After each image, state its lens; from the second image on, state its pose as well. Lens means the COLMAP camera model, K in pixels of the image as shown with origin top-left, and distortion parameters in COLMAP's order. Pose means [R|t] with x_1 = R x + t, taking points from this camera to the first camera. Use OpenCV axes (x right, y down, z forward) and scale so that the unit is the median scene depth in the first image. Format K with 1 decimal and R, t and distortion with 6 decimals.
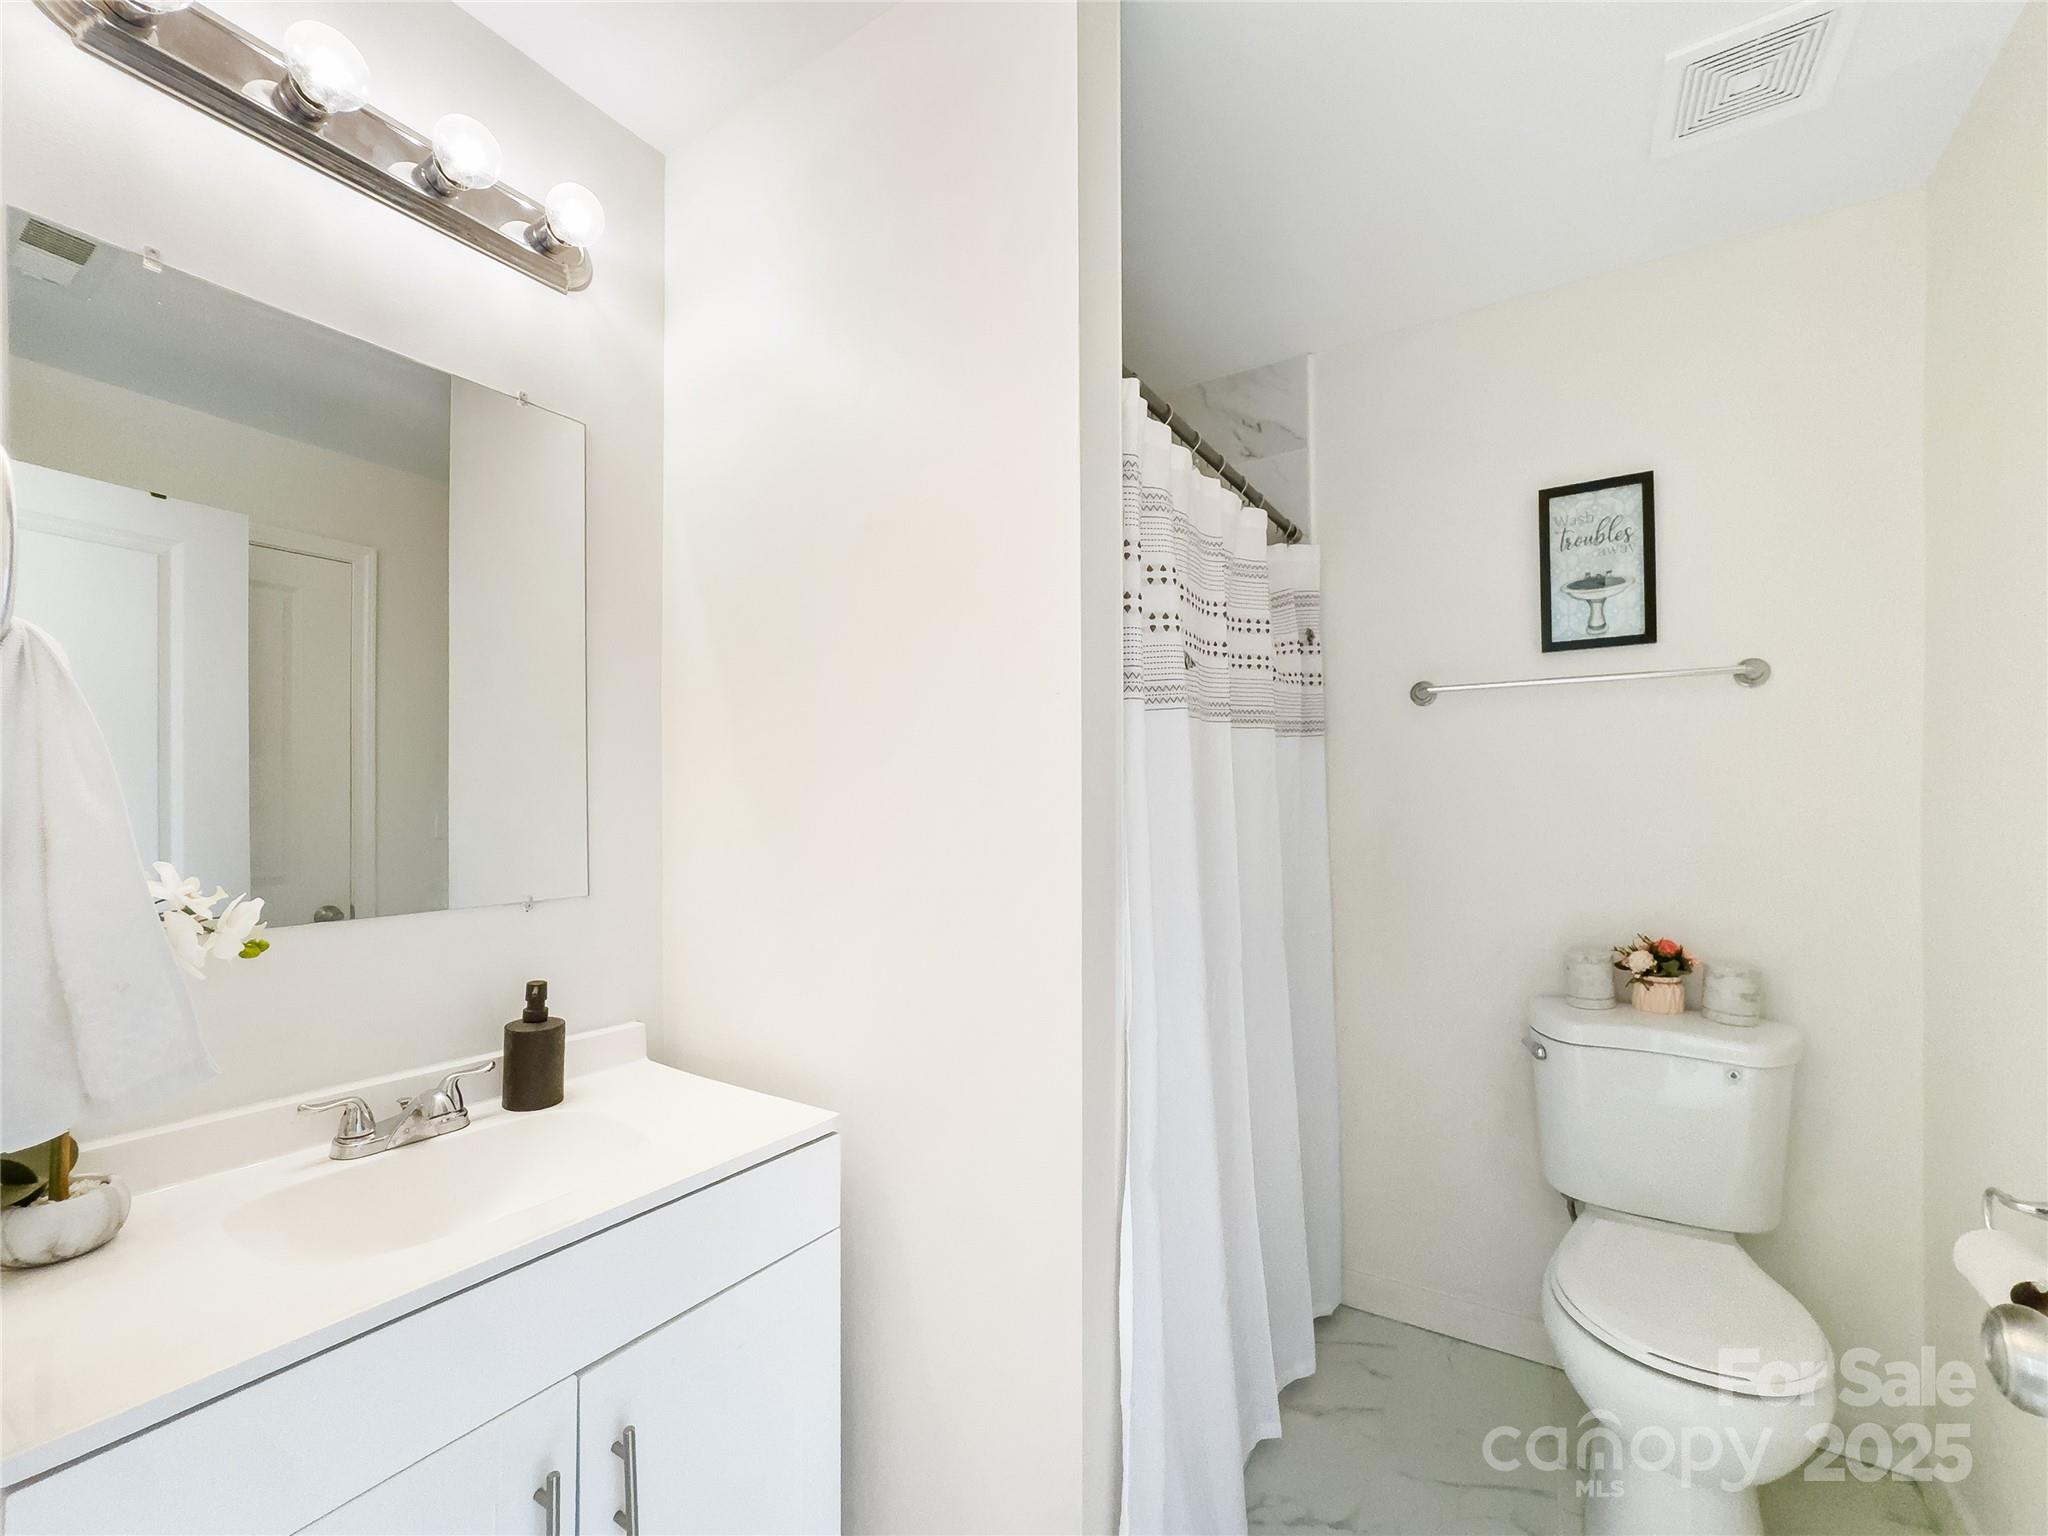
lens RADIAL K [[842.0, 0, 1022.5], [0, 842.0, 800.1], [0, 0, 1]] dist [-0.025447, 0.004455]
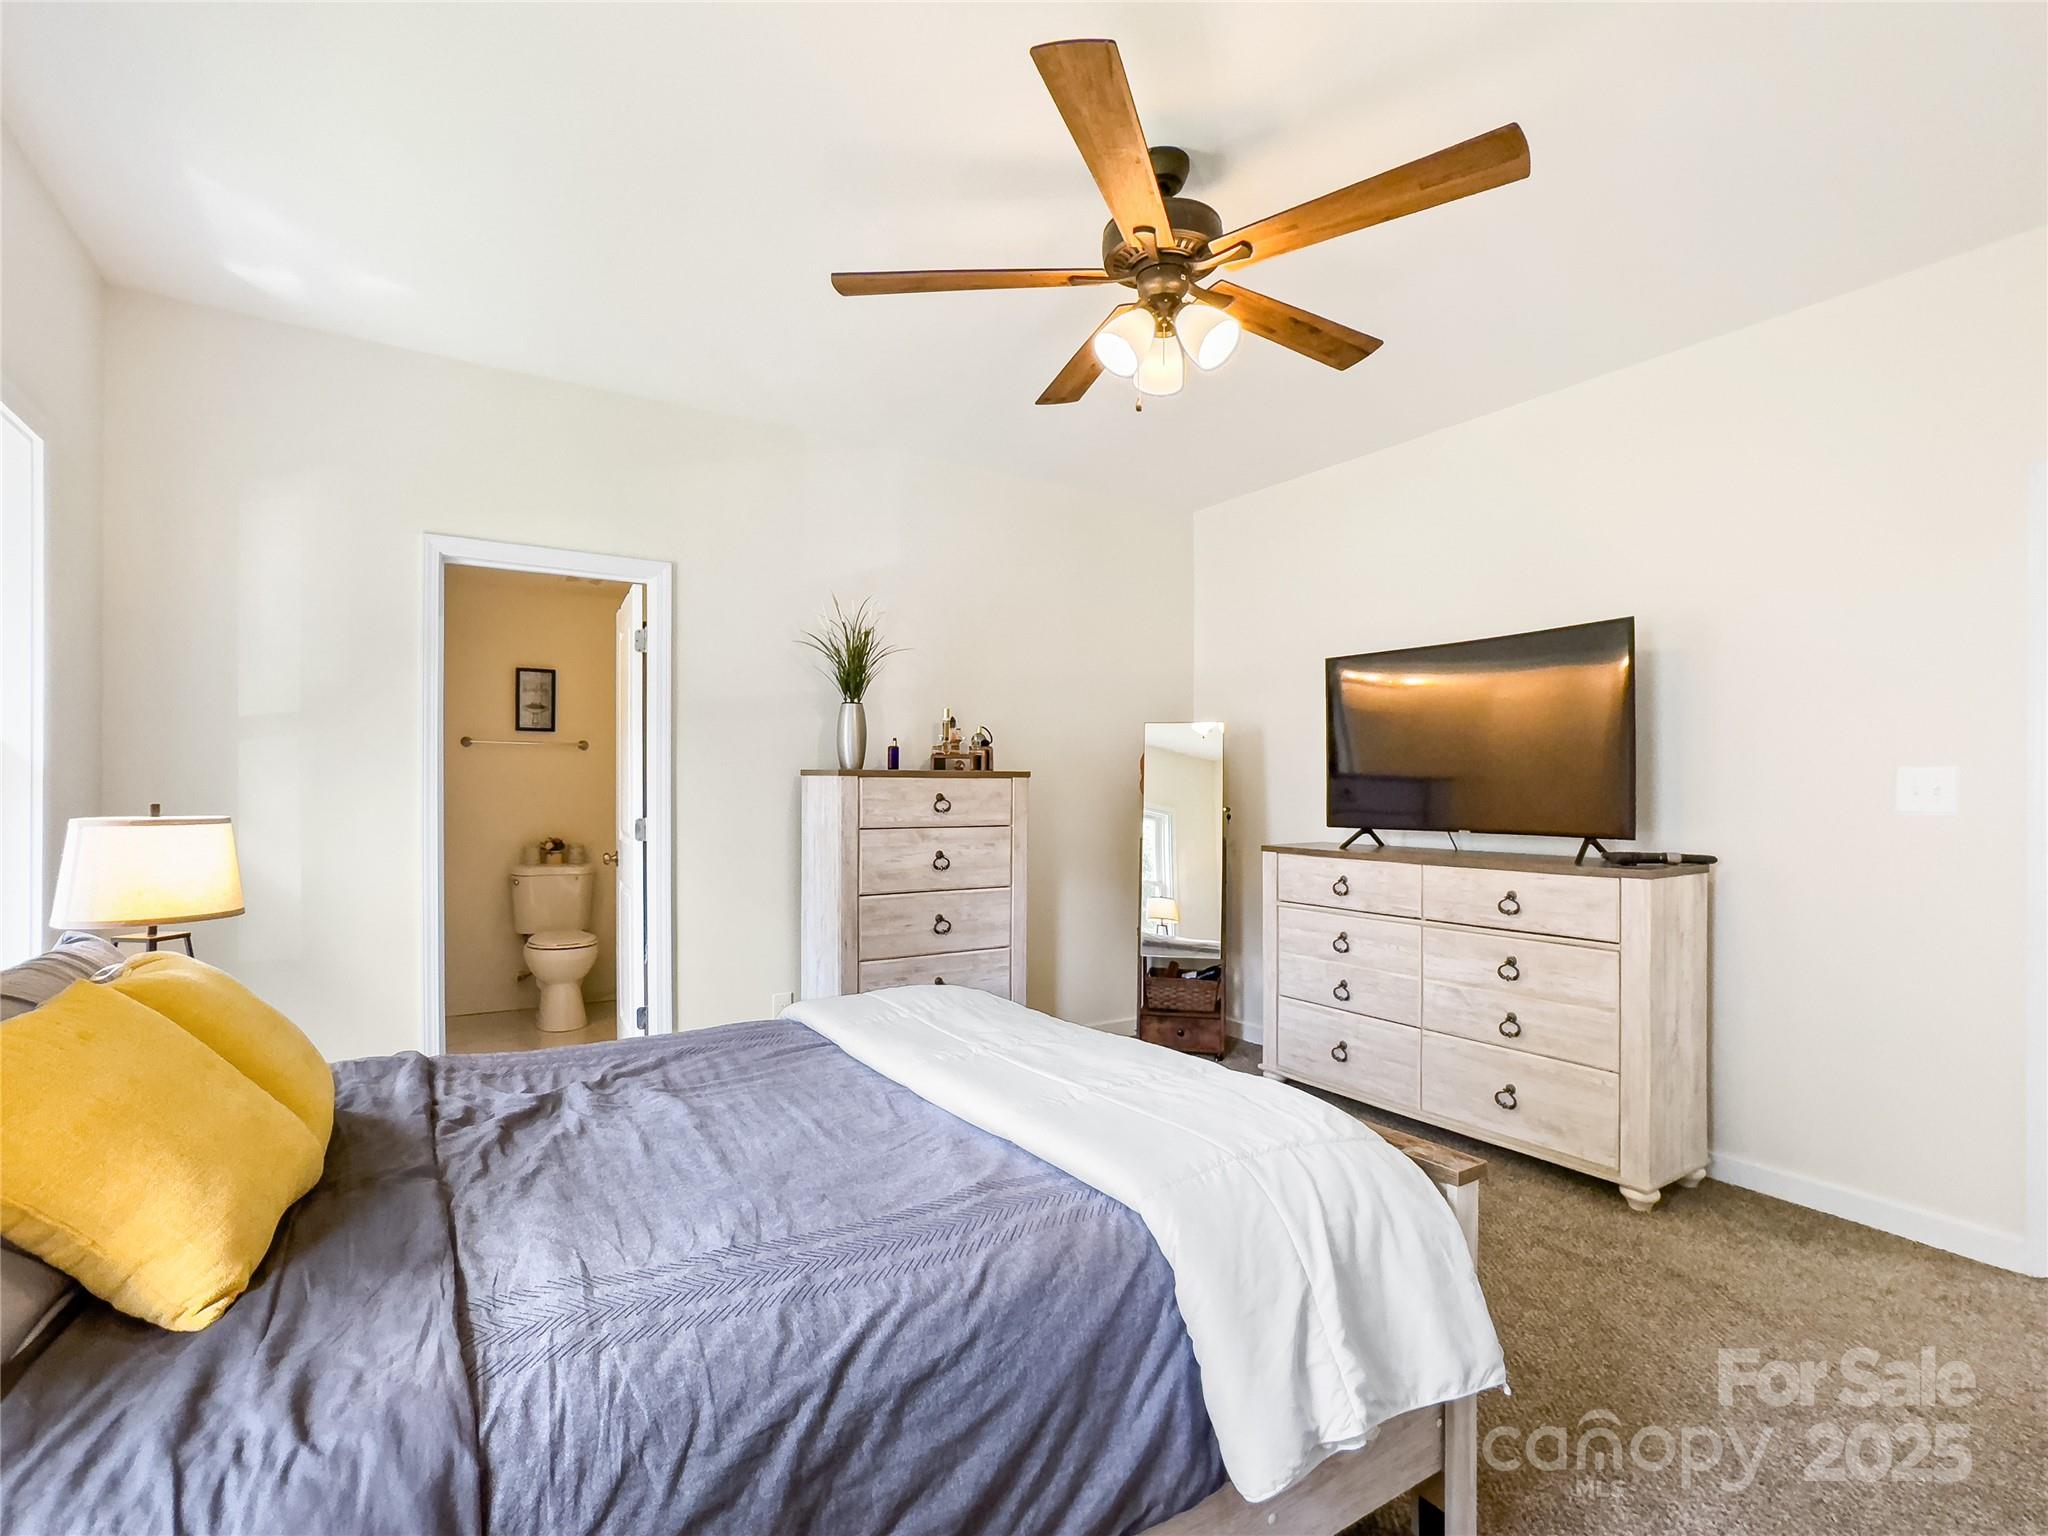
lens RADIAL K [[969.1, 0, 1018.5], [0, 969.1, 775.3], [0, 0, 1]] dist [-0.040641, 0.019101]
pose [[0.422713, 0.015570, 0.906130, -1.411153], [-0.007454, 0.999878, -0.013703, -0.011202], [-0.906233, -0.000962, 0.422777, -1.668808]]
